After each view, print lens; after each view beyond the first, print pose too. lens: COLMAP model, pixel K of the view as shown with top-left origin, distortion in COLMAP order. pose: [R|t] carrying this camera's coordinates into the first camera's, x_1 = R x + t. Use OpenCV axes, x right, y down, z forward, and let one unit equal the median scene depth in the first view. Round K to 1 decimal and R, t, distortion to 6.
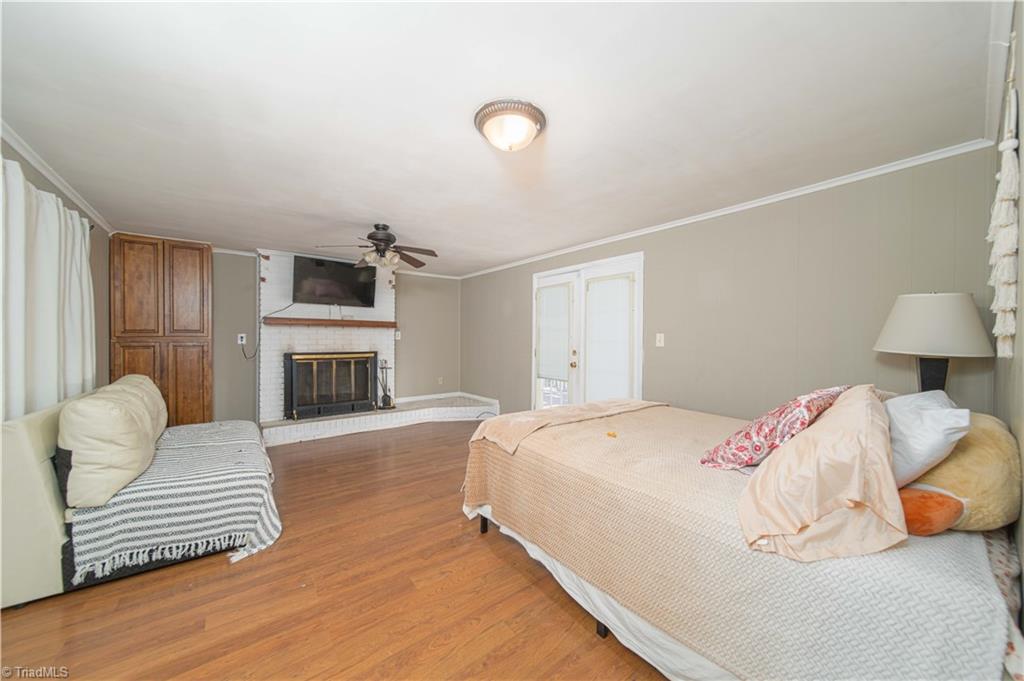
lens RADIAL K [[360.3, 0, 515.4], [0, 360.3, 339.7], [0, 0, 1]] dist [-0.000861, -0.000256]
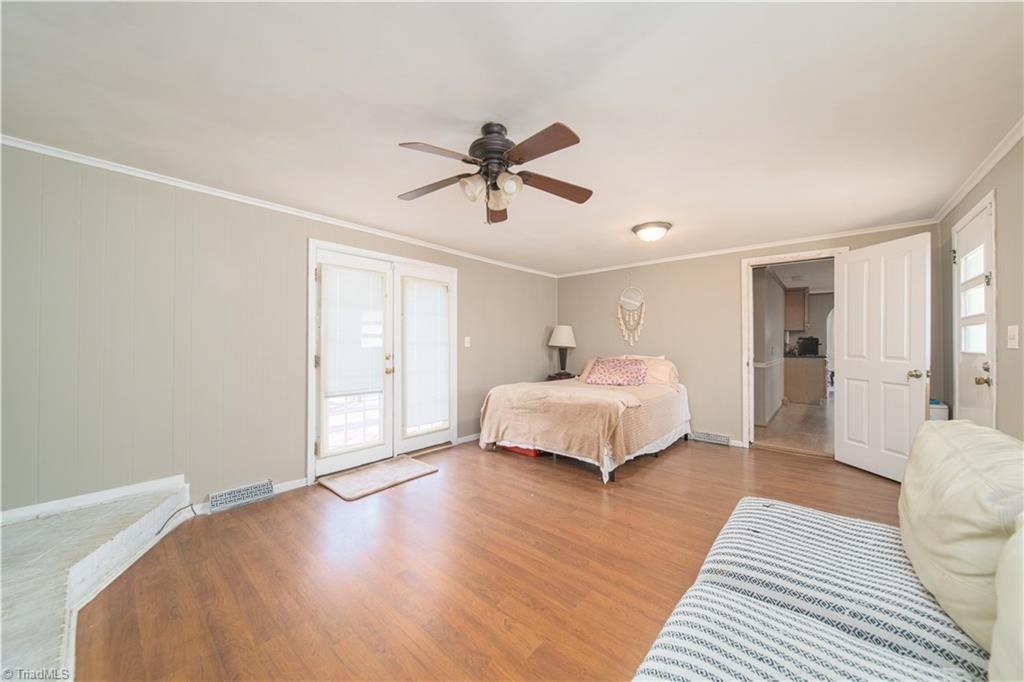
lens RADIAL K [[360.3, 0, 515.4], [0, 360.3, 340.2], [0, 0, 1]] dist [-0.000861, -0.000256]
pose [[-0.186790, 0.010682, 0.982342, -0.908267], [0.004315, 0.999940, -0.010053, 0.008493], [-0.982390, 0.002361, -0.186825, 1.072473]]
